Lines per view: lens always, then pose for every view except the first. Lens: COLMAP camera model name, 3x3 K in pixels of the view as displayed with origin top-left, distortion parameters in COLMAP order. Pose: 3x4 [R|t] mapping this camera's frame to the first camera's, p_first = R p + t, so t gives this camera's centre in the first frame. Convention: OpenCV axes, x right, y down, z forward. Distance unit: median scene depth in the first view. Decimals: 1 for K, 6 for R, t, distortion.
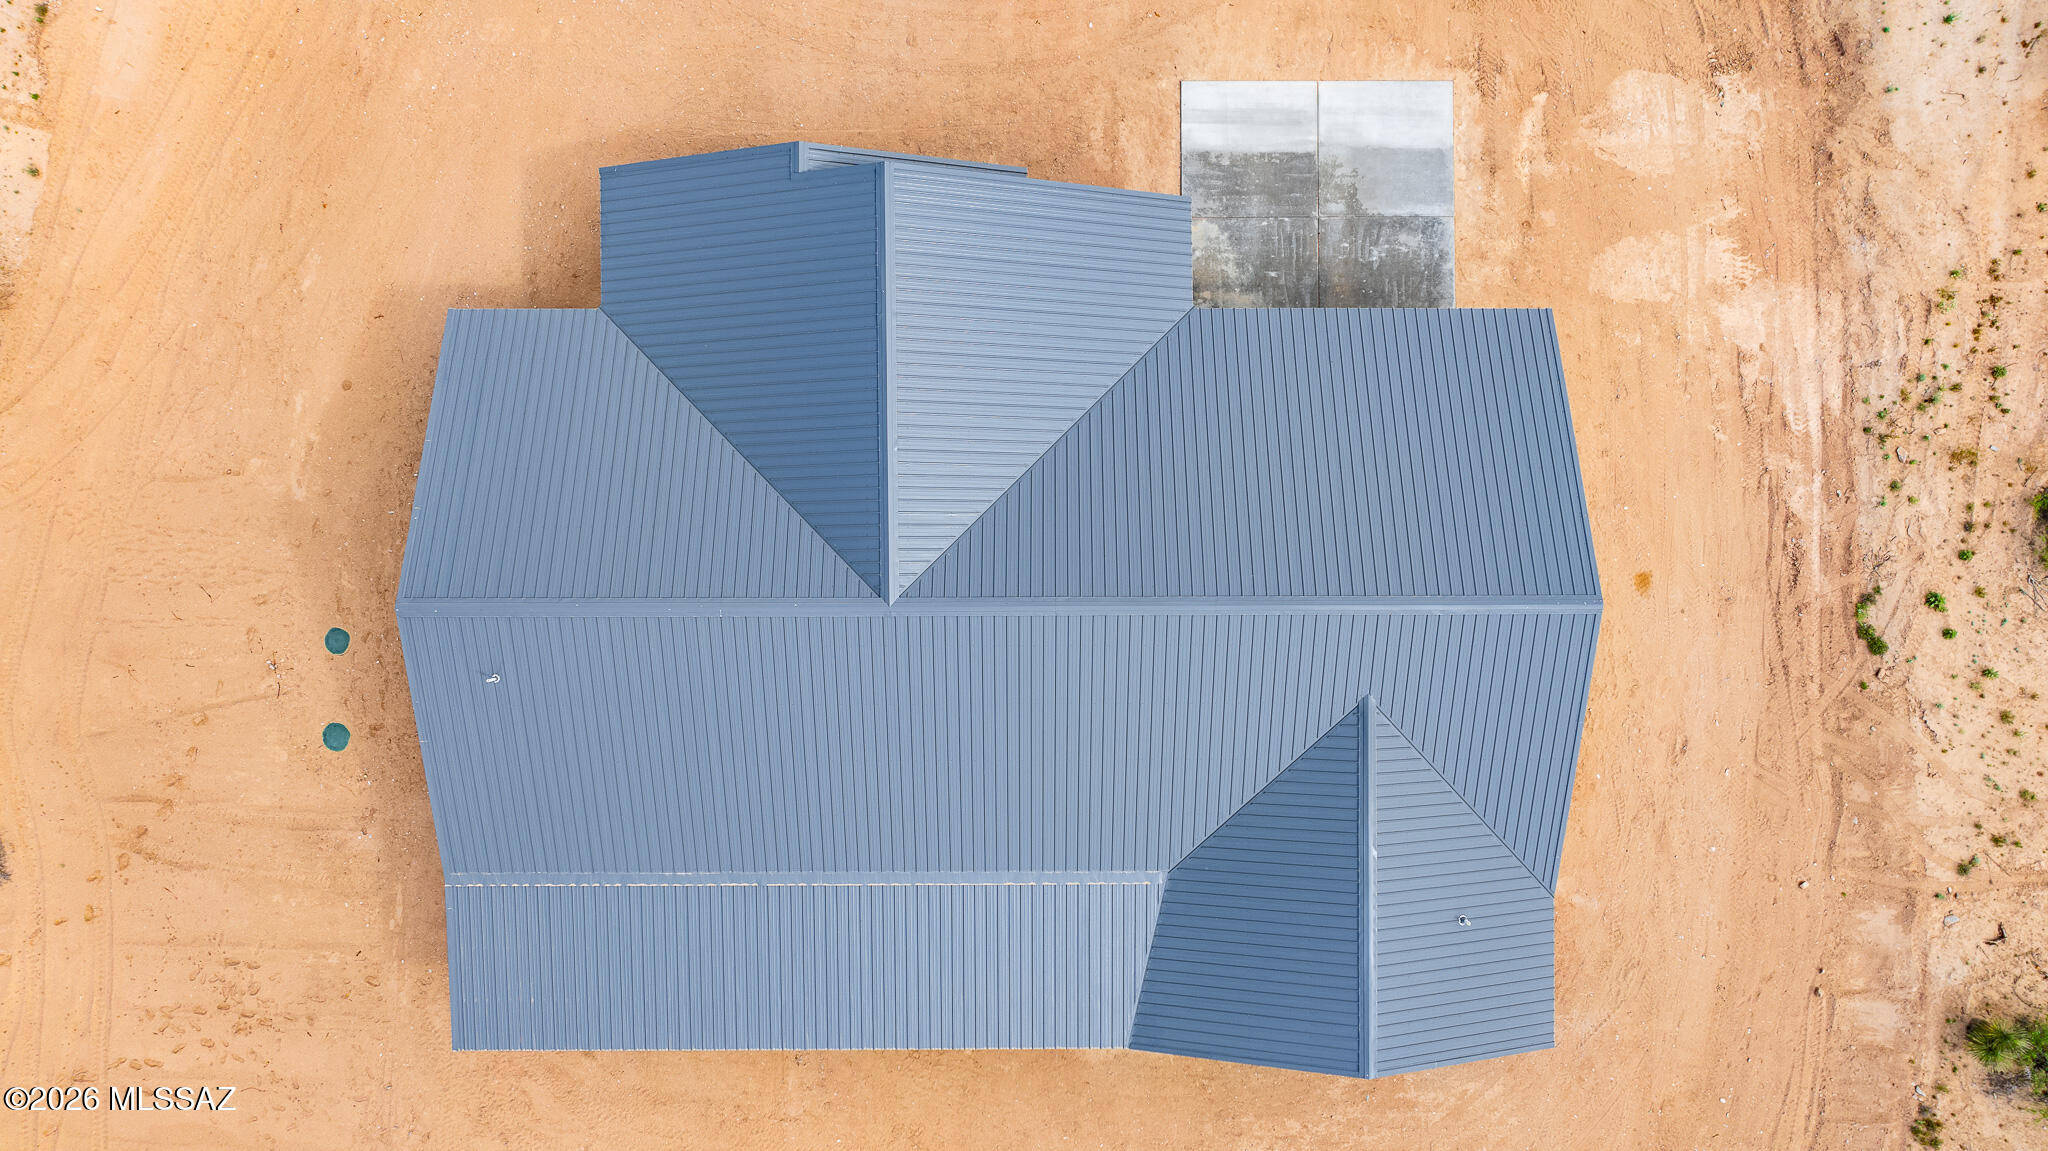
lens RADIAL K [[1456.3, 0, 1024.0], [0, 1456.3, 575.5], [0, 0, 1]] dist [-0.021203, 0.000589]
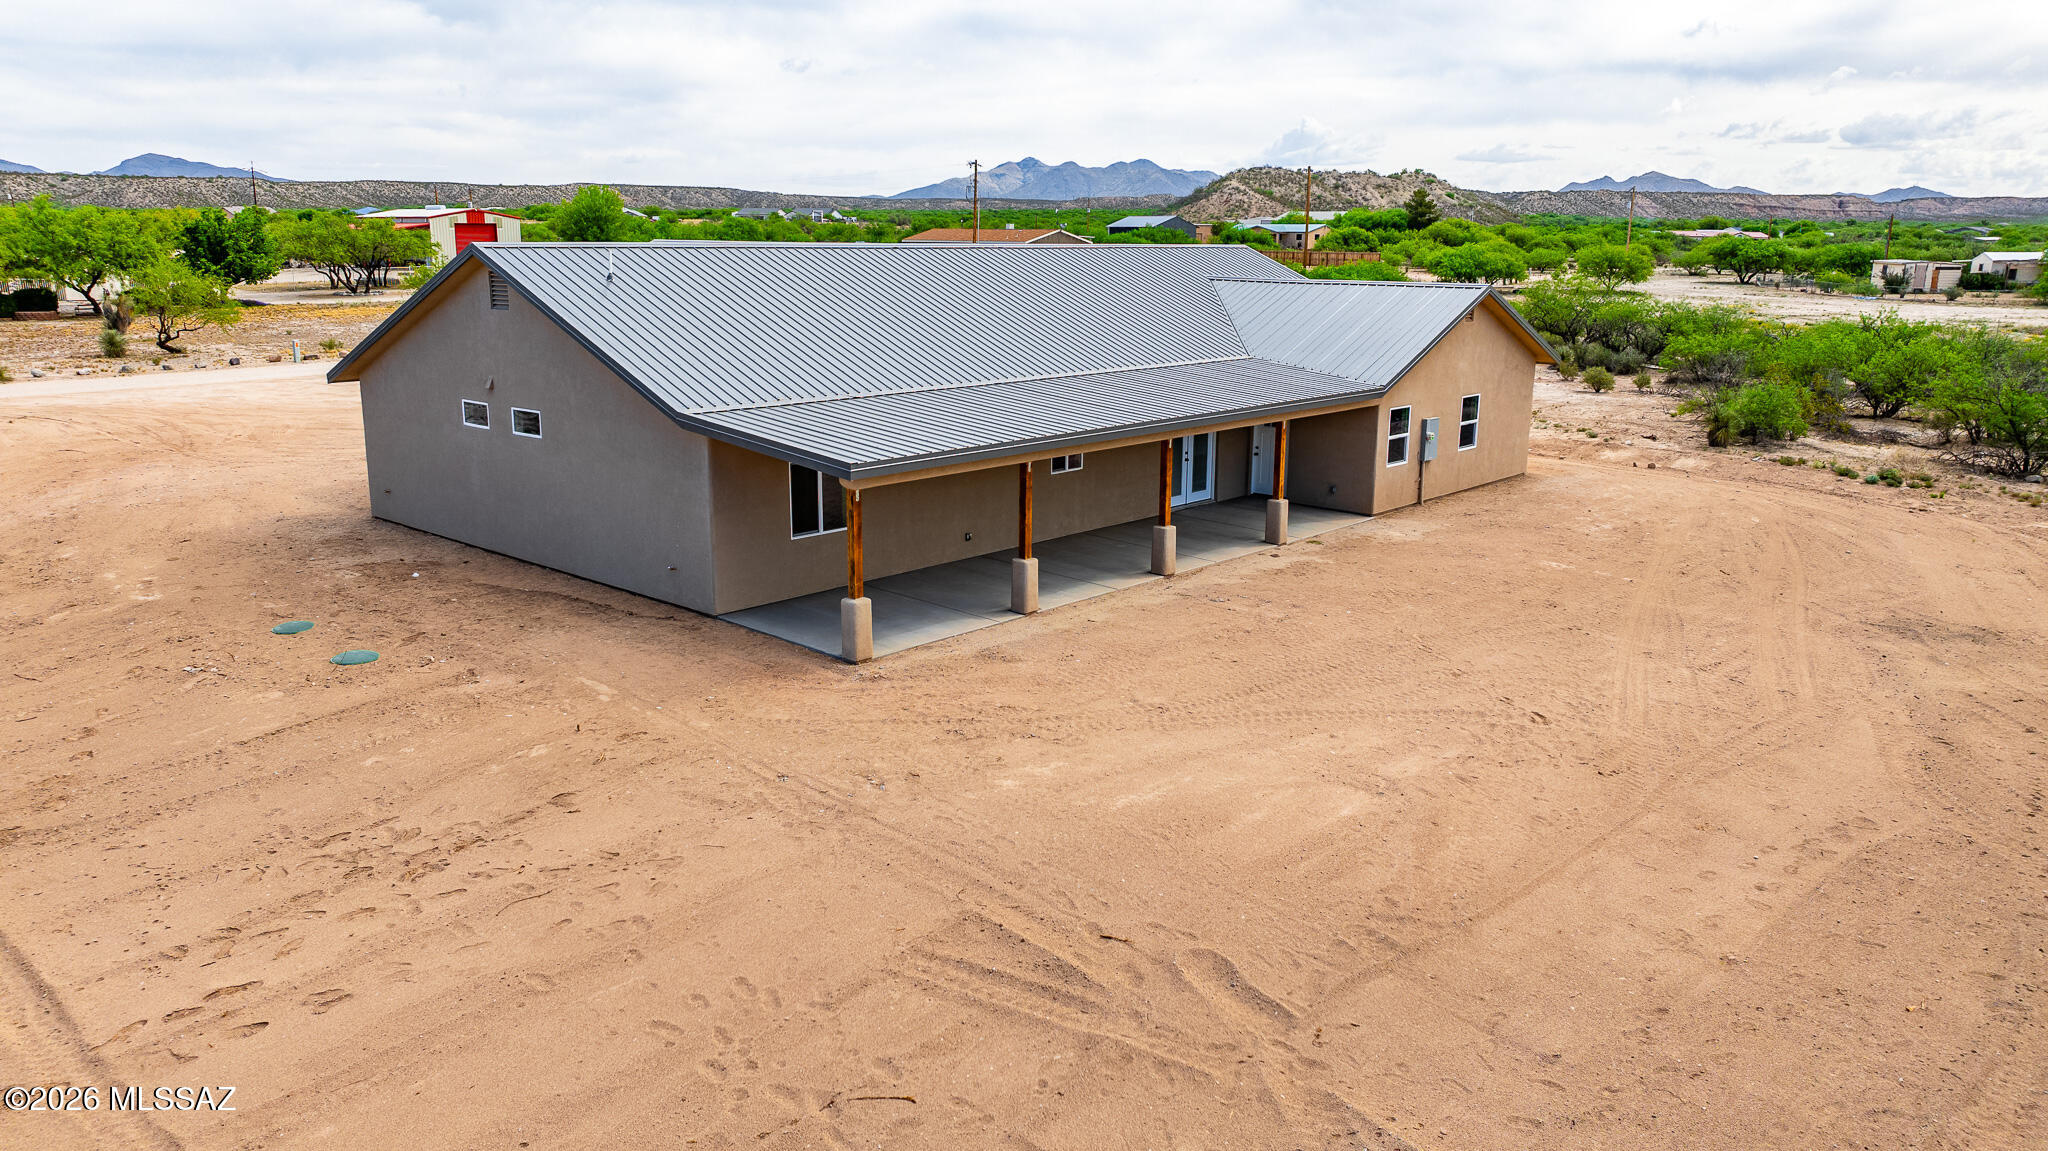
lens RADIAL K [[1456.8, 0, 1024.0], [0, 1456.8, 575.5], [0, 0, 1]] dist [-0.035540, 0.029710]
pose [[0.666378, -0.162977, 0.727584, -0.722774], [0.745598, 0.152066, -0.648814, 0.712063], [-0.004899, 0.974841, 0.222849, 0.823448]]
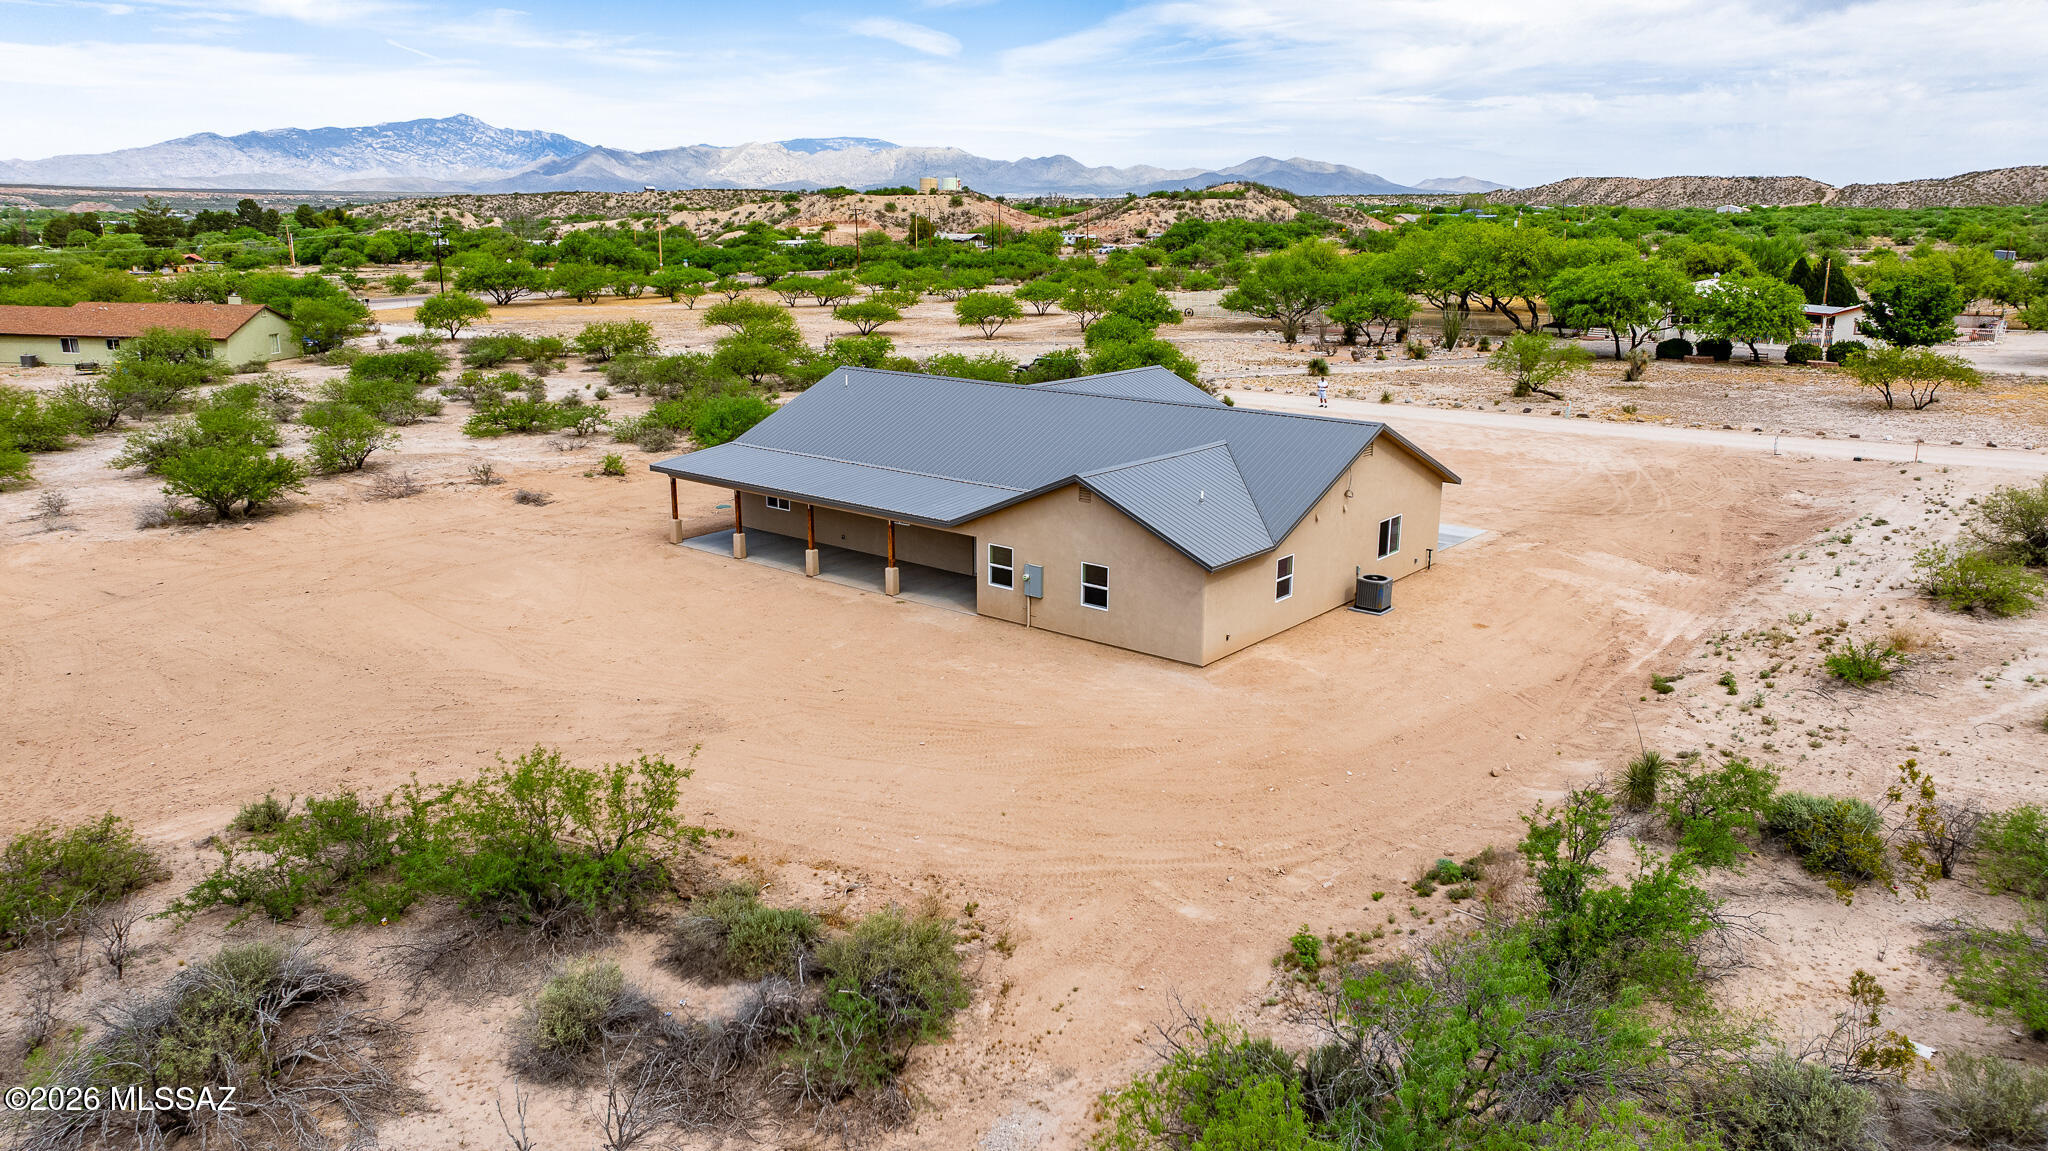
lens RADIAL K [[1456.3, 0, 1024.0], [0, 1456.3, 575.5], [0, 0, 1]] dist [-0.021203, 0.000589]
pose [[0.765528, 0.162151, -0.622634, 0.898817], [-0.643368, 0.182927, -0.743381, 1.192072], [-0.006643, 0.969662, 0.244358, 0.644541]]
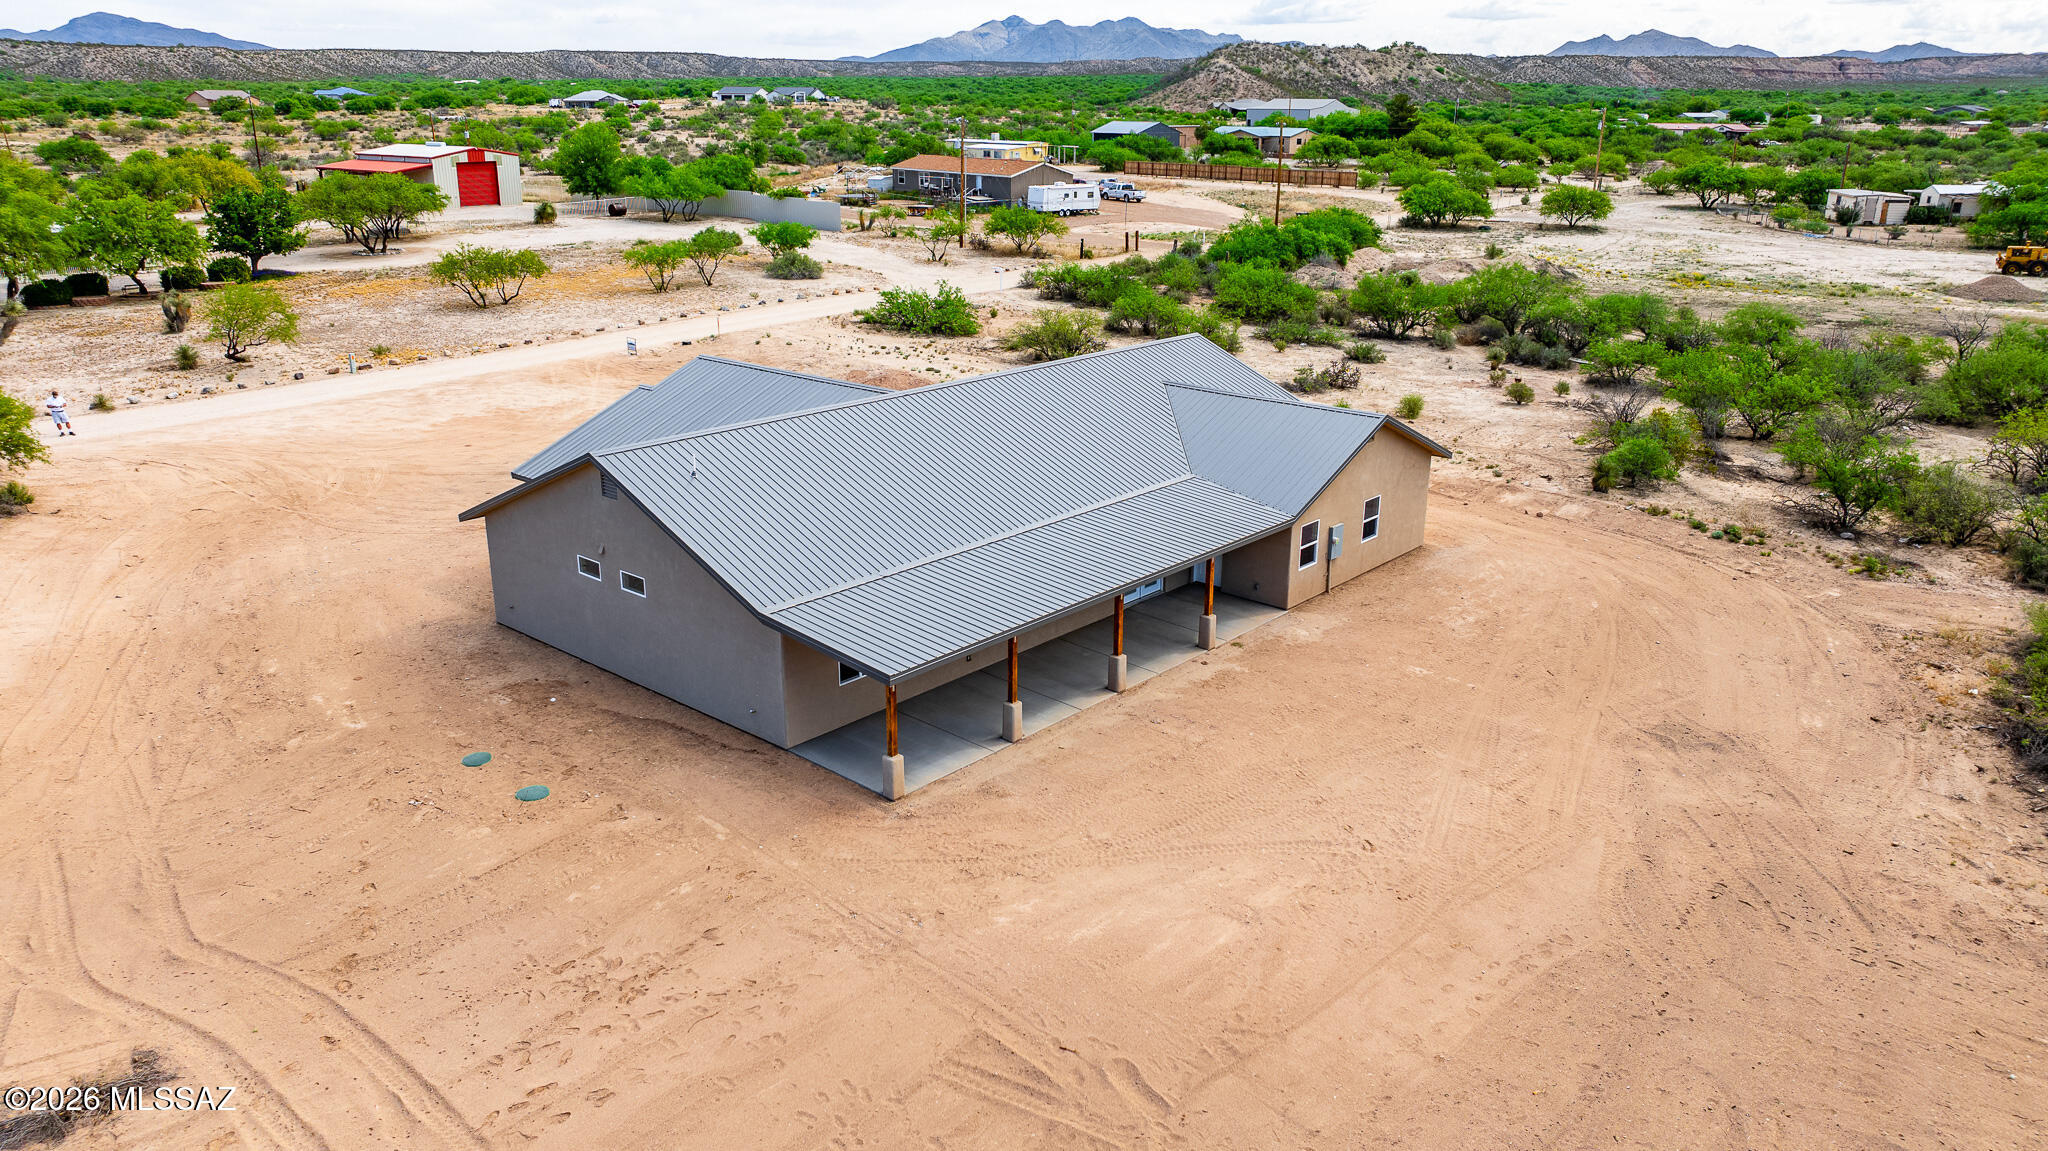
lens RADIAL K [[1456.3, 0, 1024.0], [0, 1456.3, 575.5], [0, 0, 1]] dist [-0.021203, 0.000589]
pose [[0.658979, -0.231380, 0.715688, -0.863109], [0.752159, 0.205015, -0.626280, 0.836721], [-0.001818, 0.951016, 0.309135, 0.608925]]
